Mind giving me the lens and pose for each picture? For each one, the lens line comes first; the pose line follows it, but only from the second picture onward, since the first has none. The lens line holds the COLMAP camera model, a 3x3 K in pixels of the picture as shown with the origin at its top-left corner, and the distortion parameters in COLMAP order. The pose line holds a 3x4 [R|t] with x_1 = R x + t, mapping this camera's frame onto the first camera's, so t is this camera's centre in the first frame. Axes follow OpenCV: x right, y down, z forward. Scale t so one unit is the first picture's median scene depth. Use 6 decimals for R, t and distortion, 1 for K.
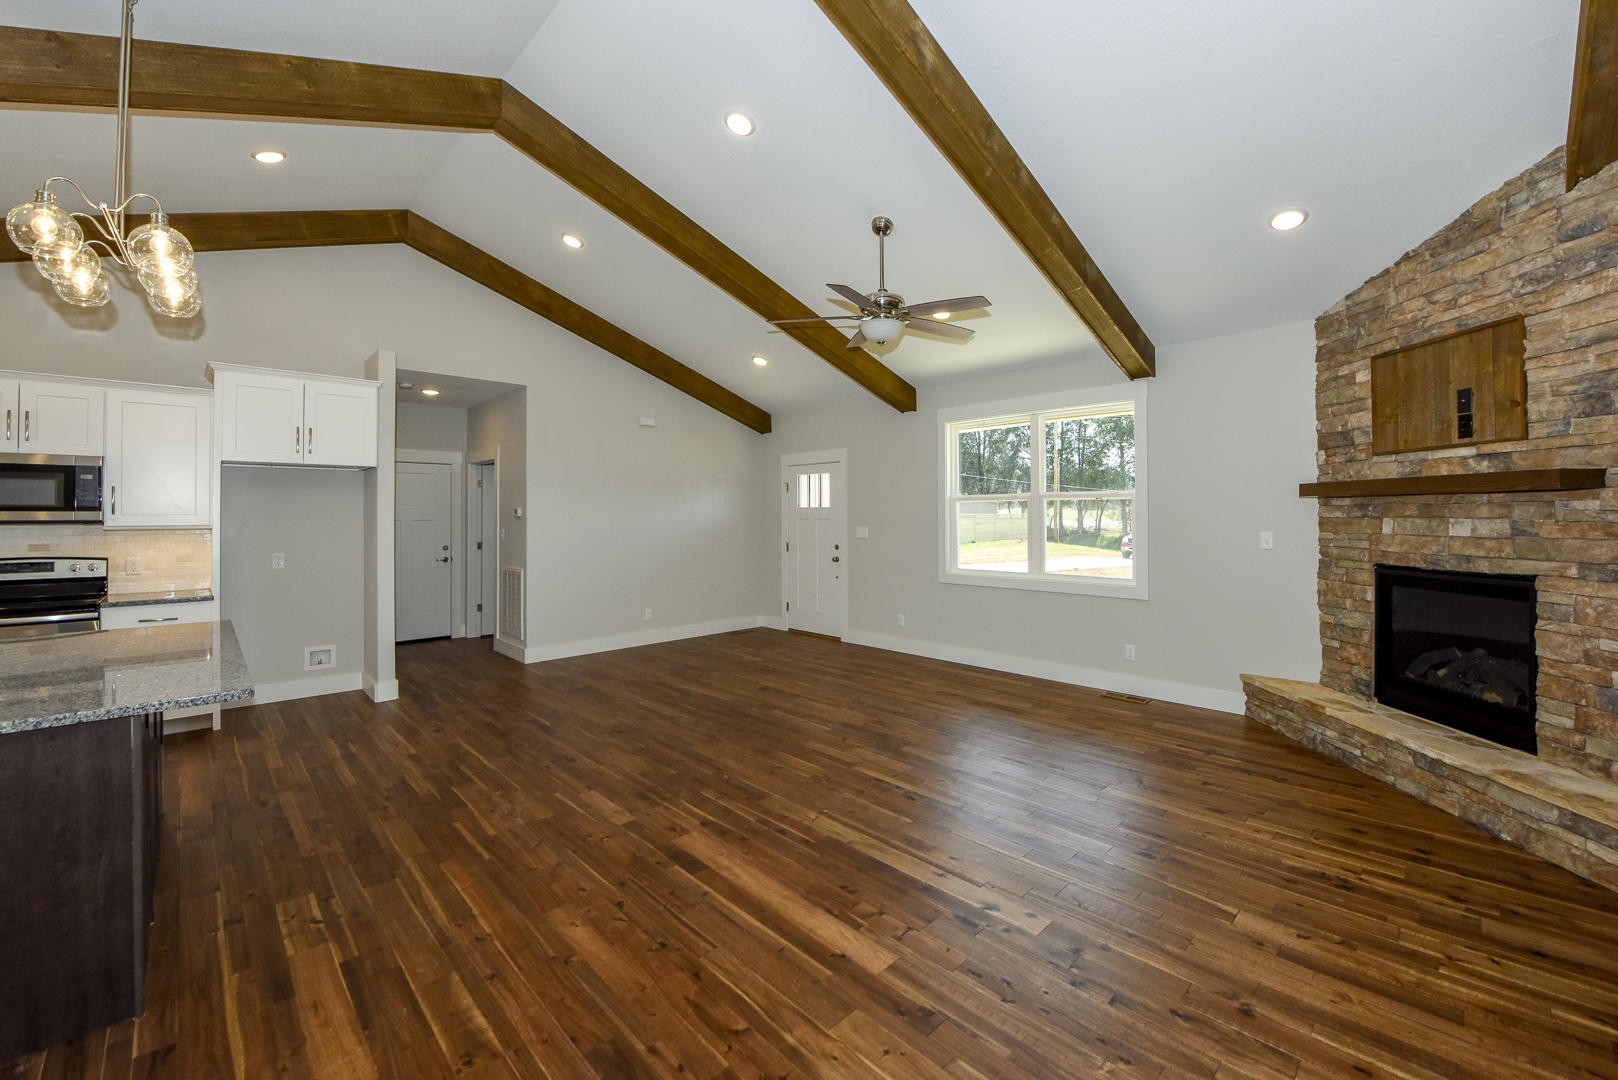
lens RADIAL K [[651.0, 0, 813.4], [0, 651.0, 510.2], [0, 0, 1]] dist [-0.020124, -0.000412]
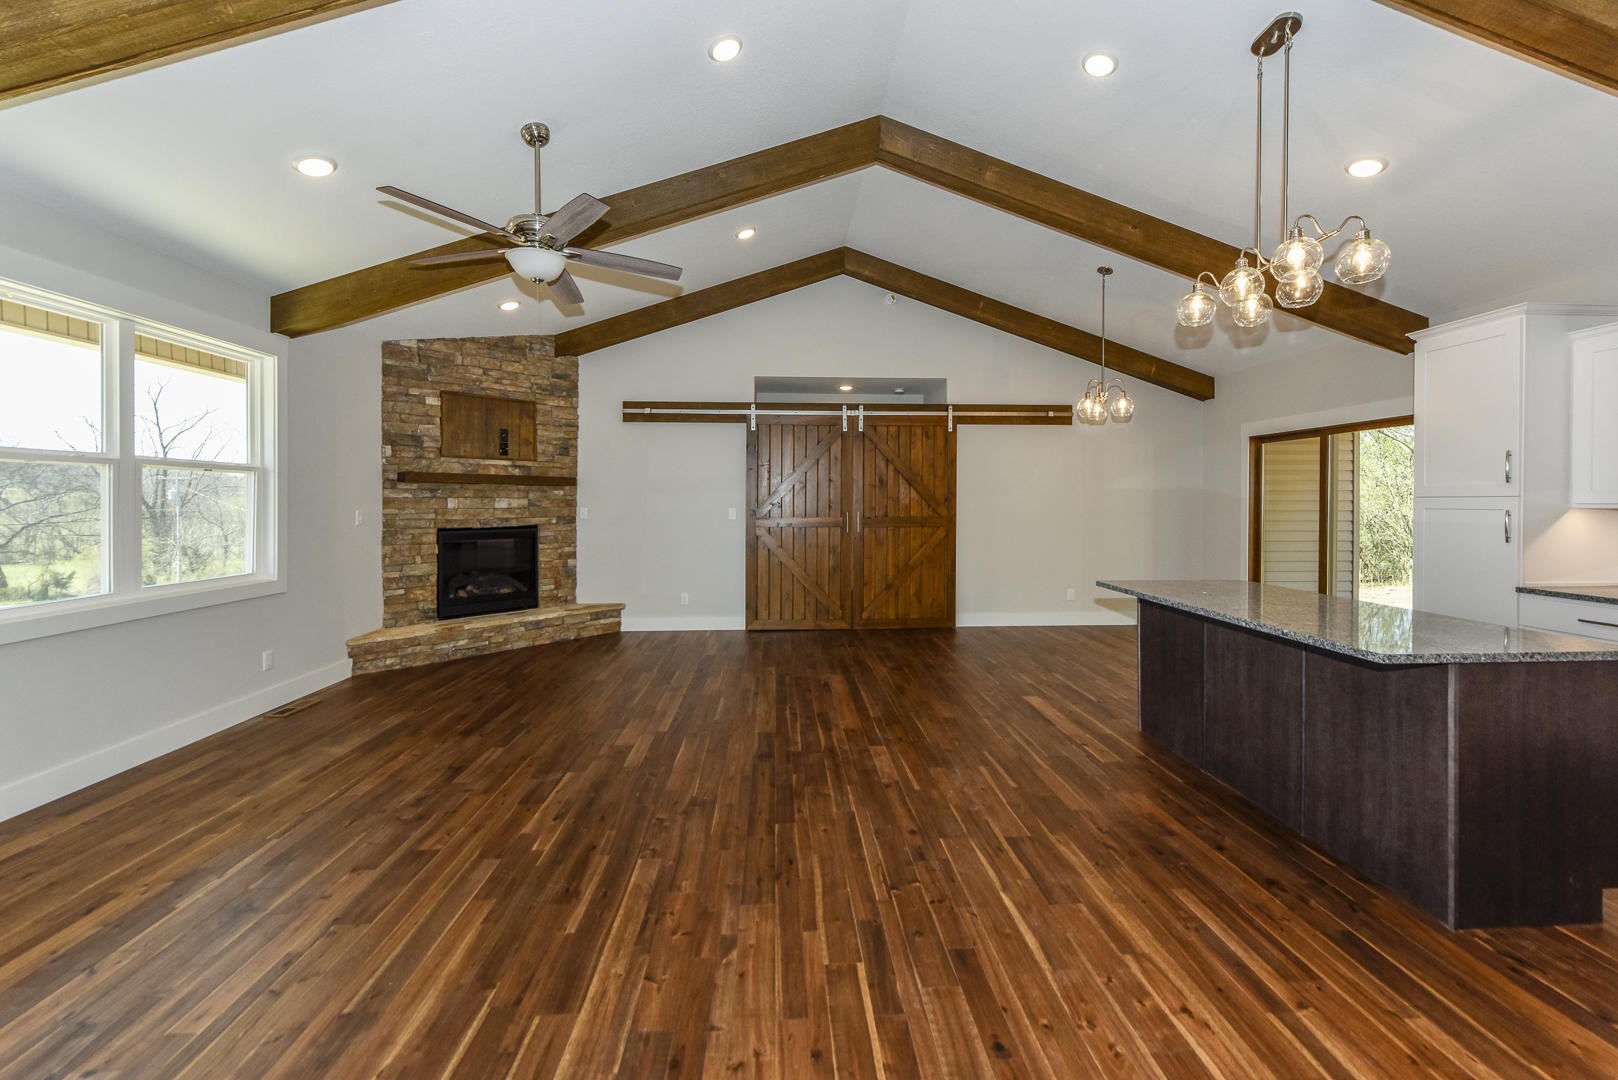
lens RADIAL K [[649.3, 0, 816.3], [0, 649.3, 505.8], [0, 0, 1]] dist [0.010526, -0.005440]
pose [[-0.762071, -0.002908, 0.647486, -0.885749], [-0.003289, 0.999994, 0.000620, 0.029919], [-0.647485, -0.001657, -0.762077, 1.799033]]
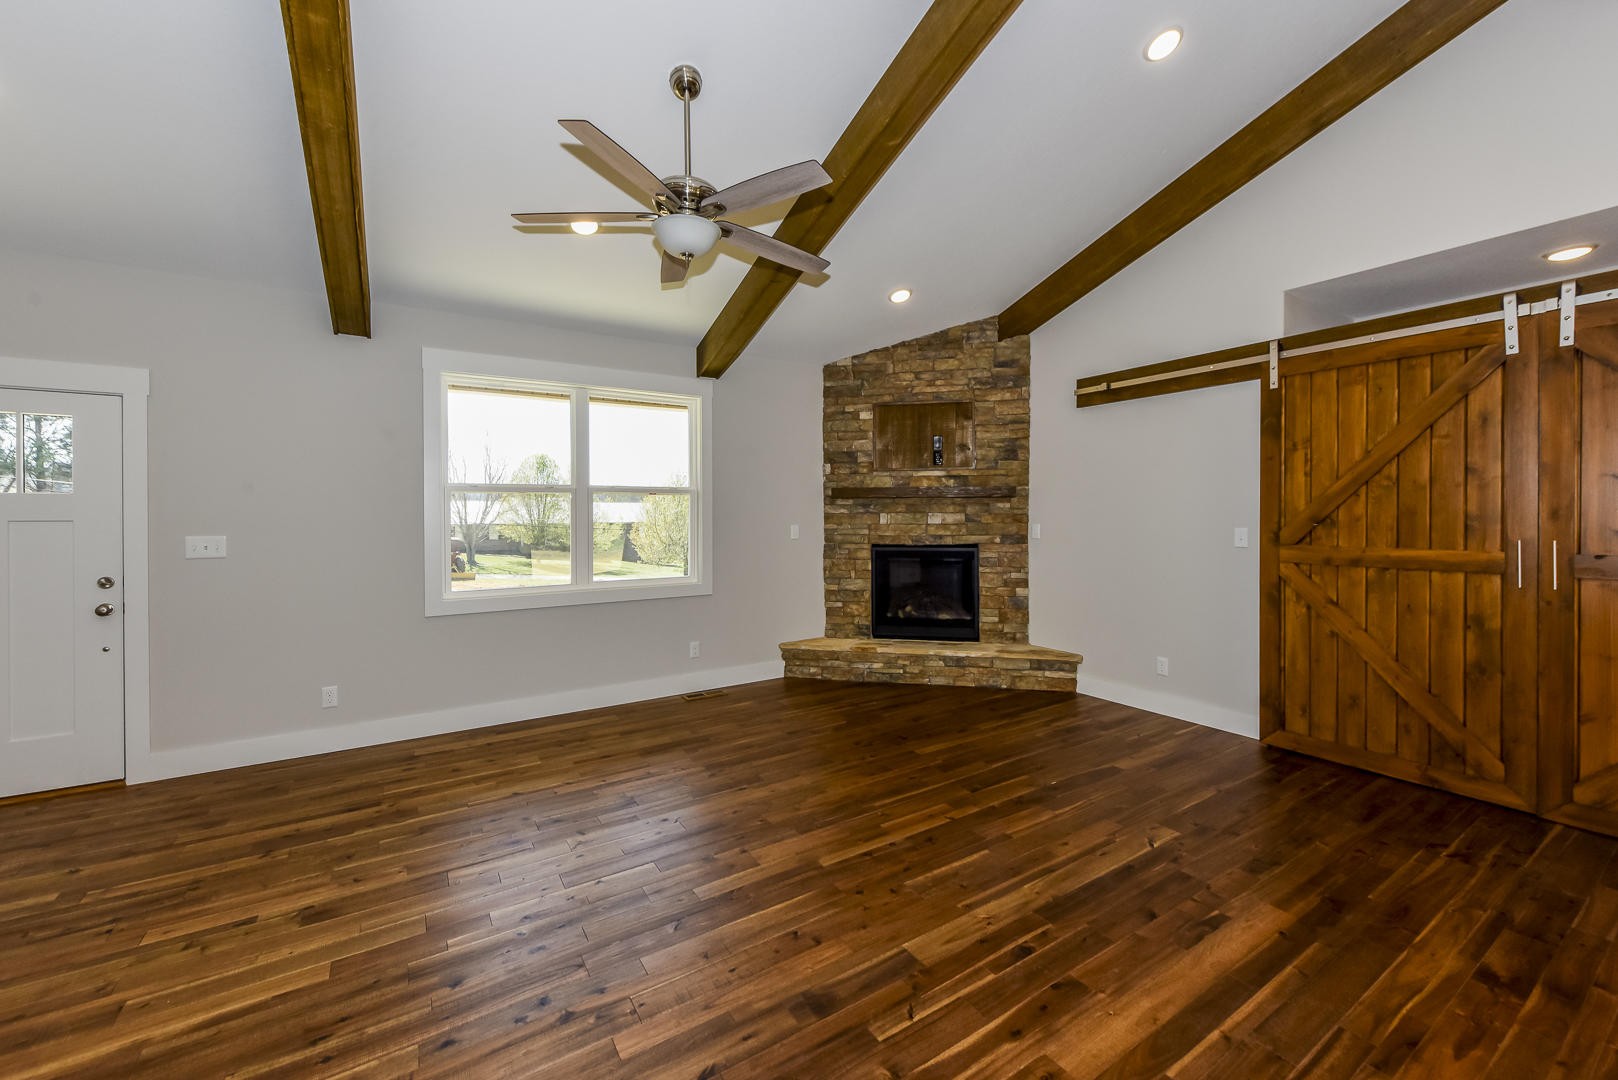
lens RADIAL K [[646.1, 0, 817.8], [0, 646.1, 514.8], [0, 0, 1]] dist [0.000174, -0.000560]
pose [[0.195702, -0.000131, 0.980663, -0.682956], [-0.002064, 0.999998, 0.000546, 0.016913], [-0.980661, -0.002131, 0.195701, 0.942890]]
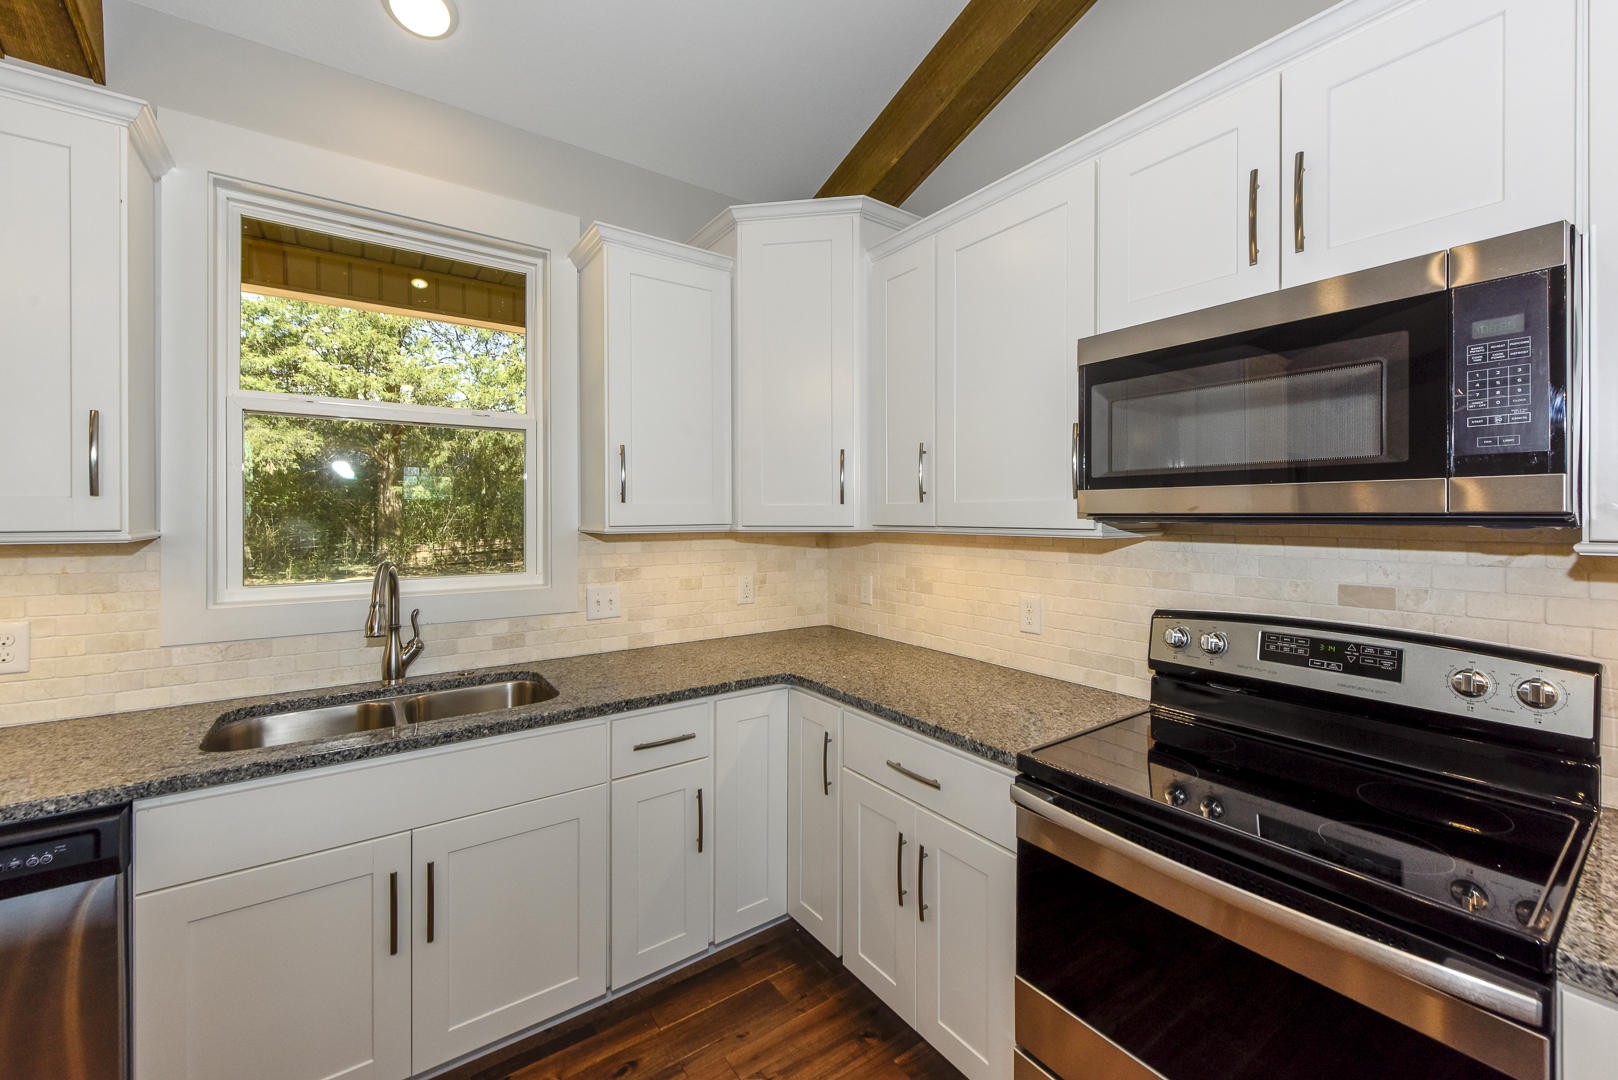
lens RADIAL K [[647.1, 0, 803.2], [0, 647.1, 514.3], [0, 0, 1]] dist [-0.000314, -0.000580]
pose [[-0.148868, 0.003621, -0.988850, -1.060904], [0.008420, 0.999962, 0.002394, 0.016211], [0.988821, -0.007969, -0.148893, 0.948309]]
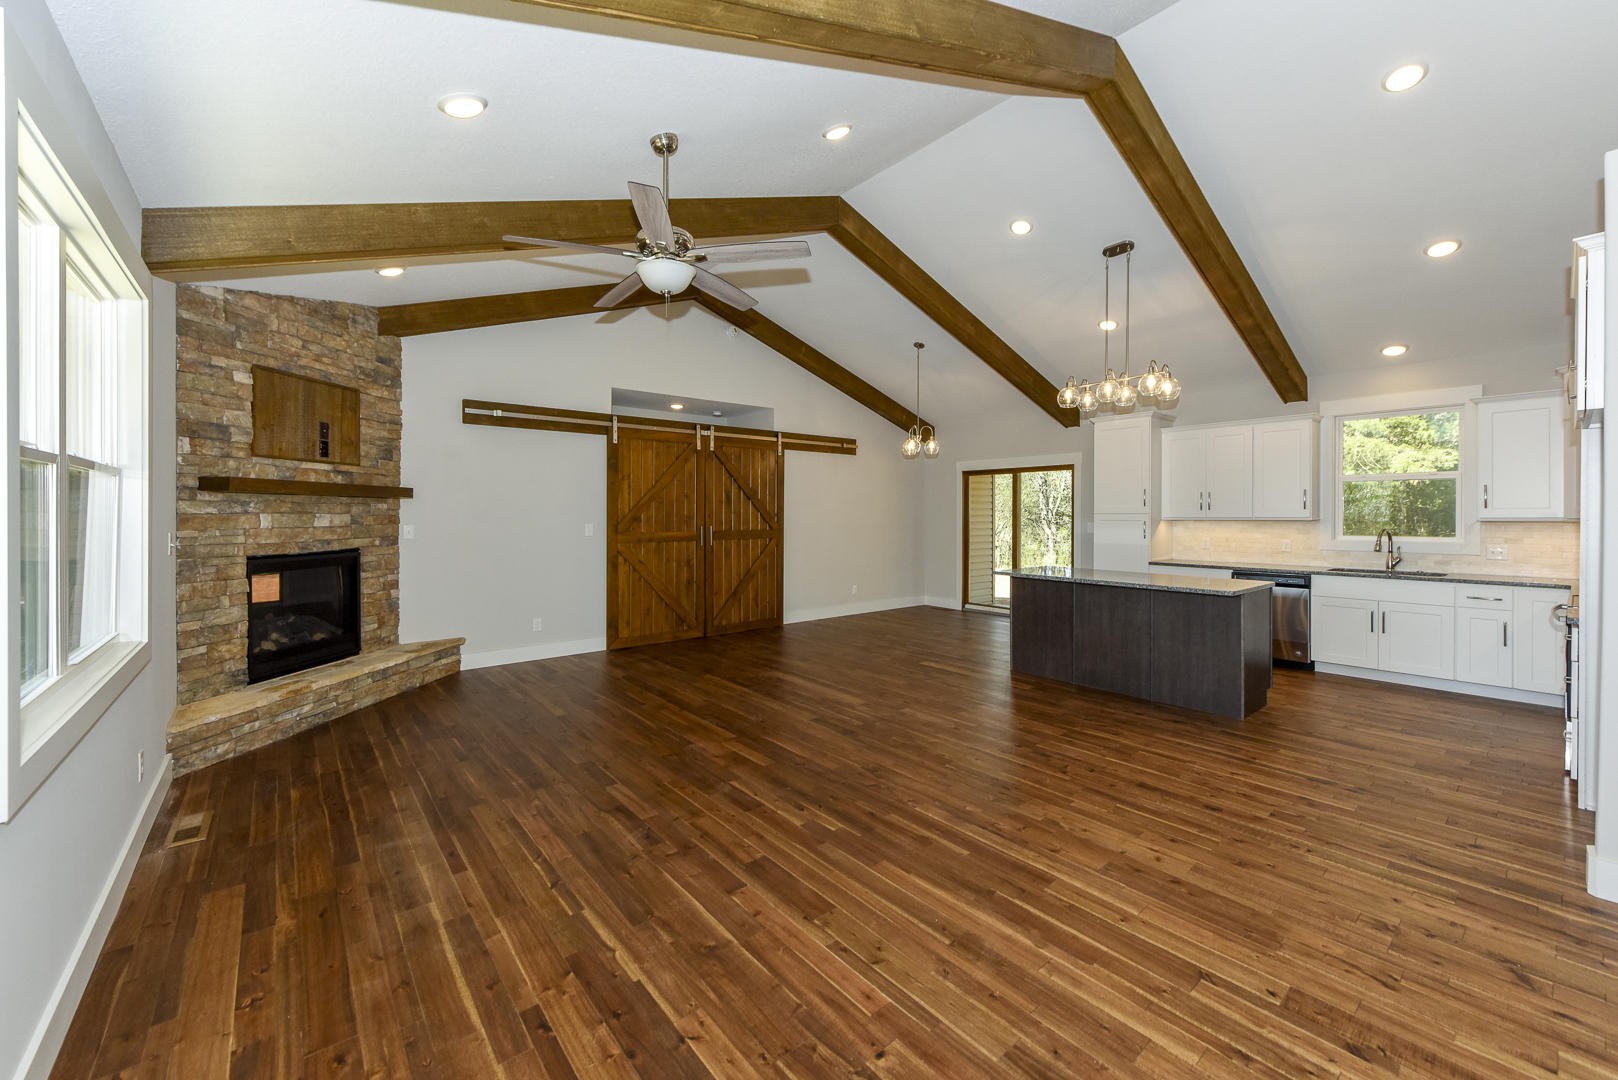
lens RADIAL K [[641.4, 0, 822.7], [0, 641.4, 517.3], [0, 0, 1]] dist [0.000145, -0.000598]
pose [[-0.998391, 0.001735, 0.056670, -0.162535], [0.001696, 0.999998, -0.000736, 0.023031], [-0.056671, -0.000638, -0.998393, 2.283340]]
